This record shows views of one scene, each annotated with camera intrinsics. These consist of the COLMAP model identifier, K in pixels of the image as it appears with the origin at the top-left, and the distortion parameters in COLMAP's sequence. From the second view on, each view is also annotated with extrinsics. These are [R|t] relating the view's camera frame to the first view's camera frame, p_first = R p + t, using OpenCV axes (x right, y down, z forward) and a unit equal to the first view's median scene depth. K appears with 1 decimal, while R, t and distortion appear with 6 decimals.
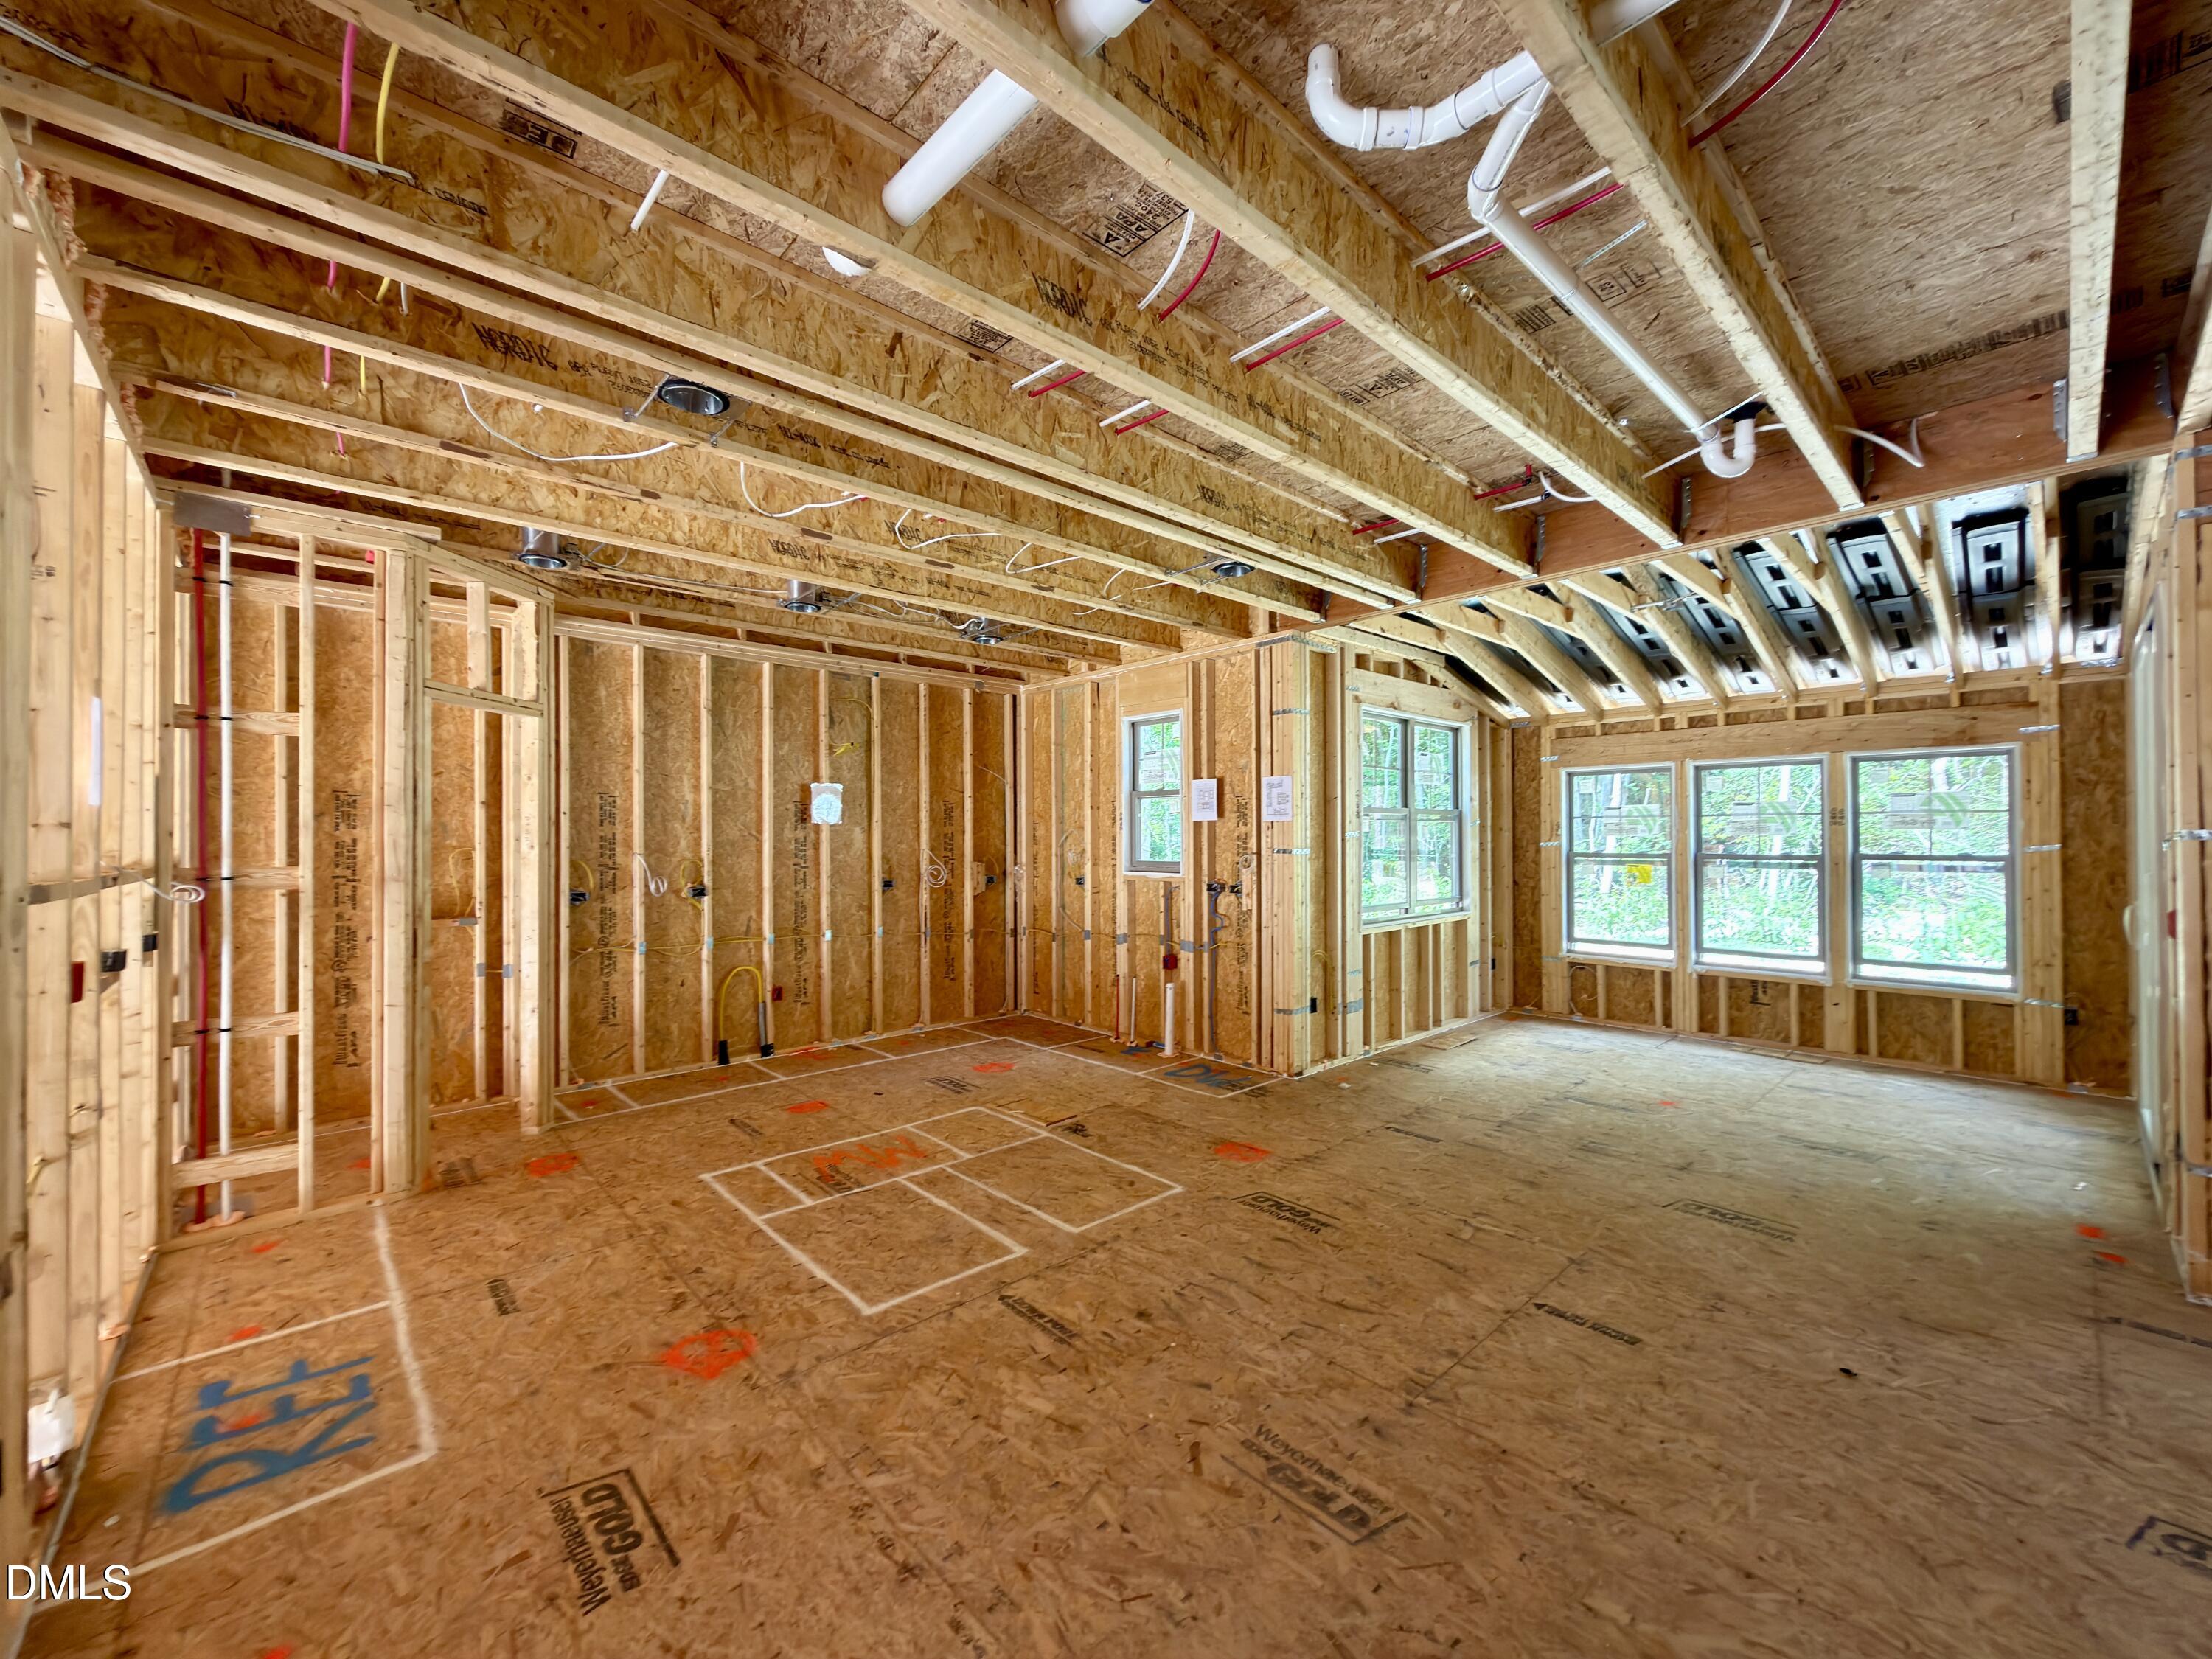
lens RADIAL K [[880.5, 0, 1106.0], [0, 880.5, 829.5], [0, 0, 1]] dist [0.001046, 0.000227]
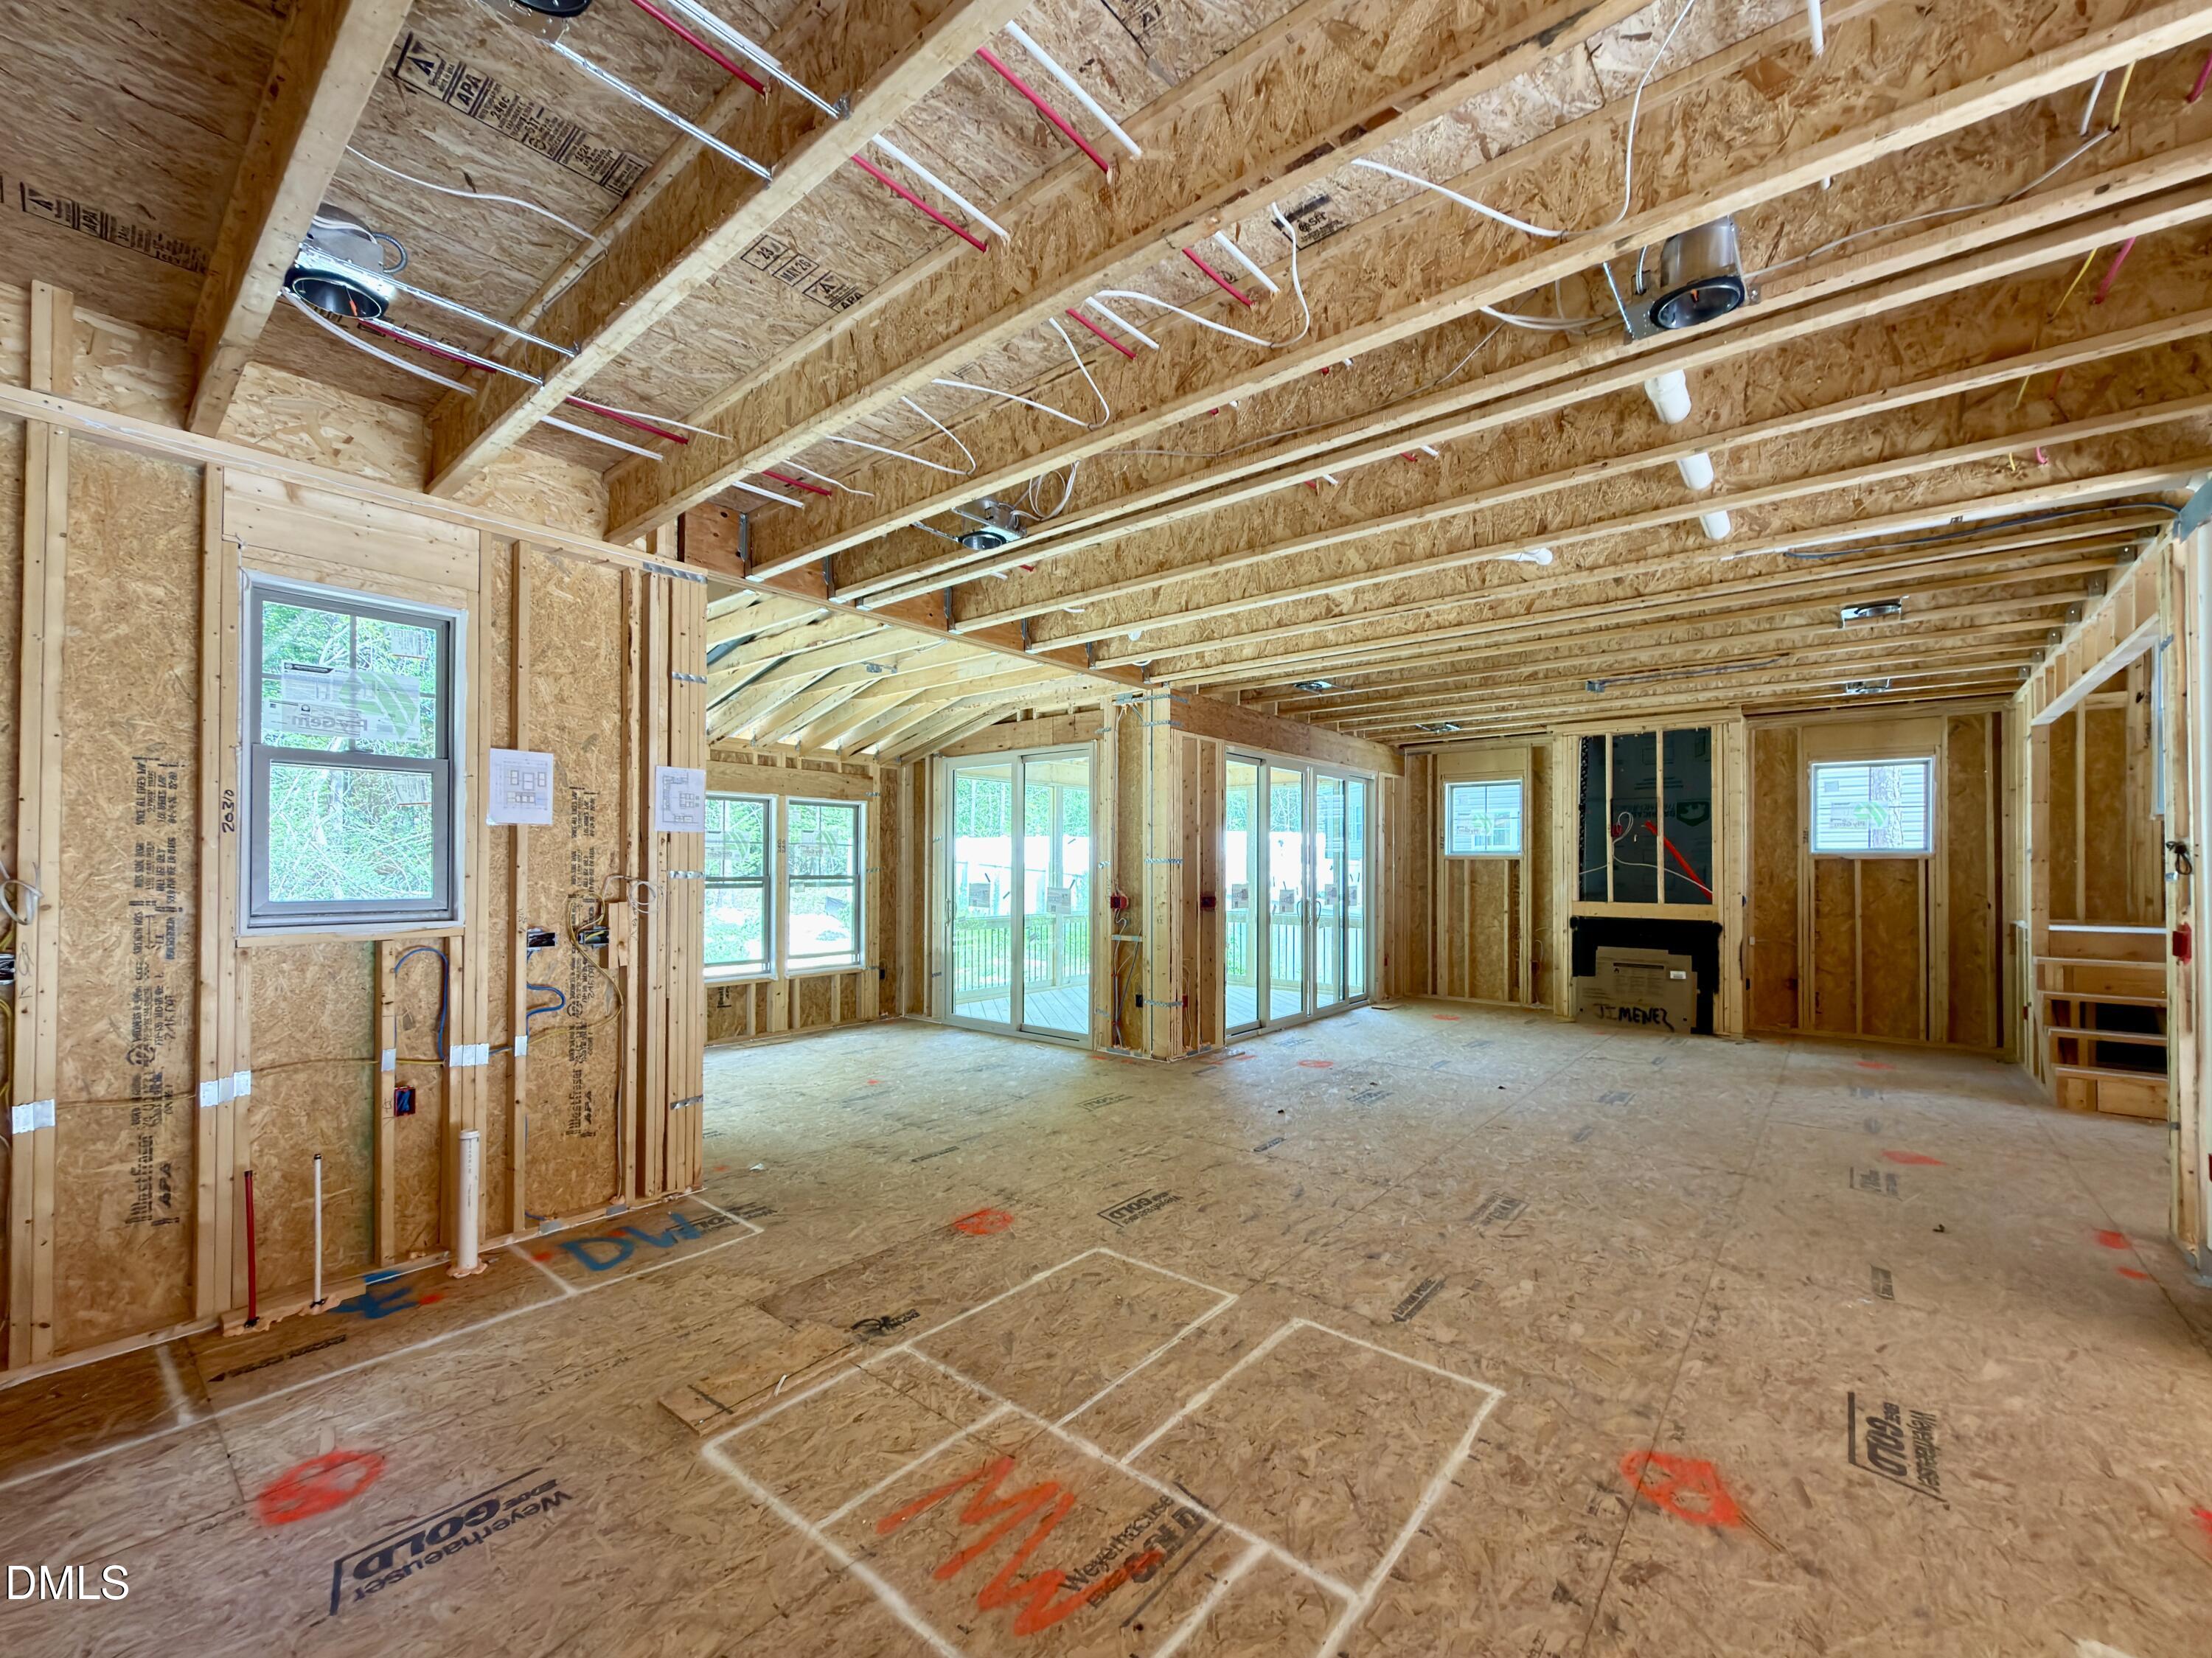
lens RADIAL K [[902.4, 0, 1105.7], [0, 902.4, 853.9], [0, 0, 1]] dist [0.000041, -0.000080]
pose [[-0.139236, 0.017439, 0.990106, -0.817072], [-0.010756, 0.999759, -0.019122, 0.026209], [-0.990201, -0.013312, -0.139015, 1.116450]]
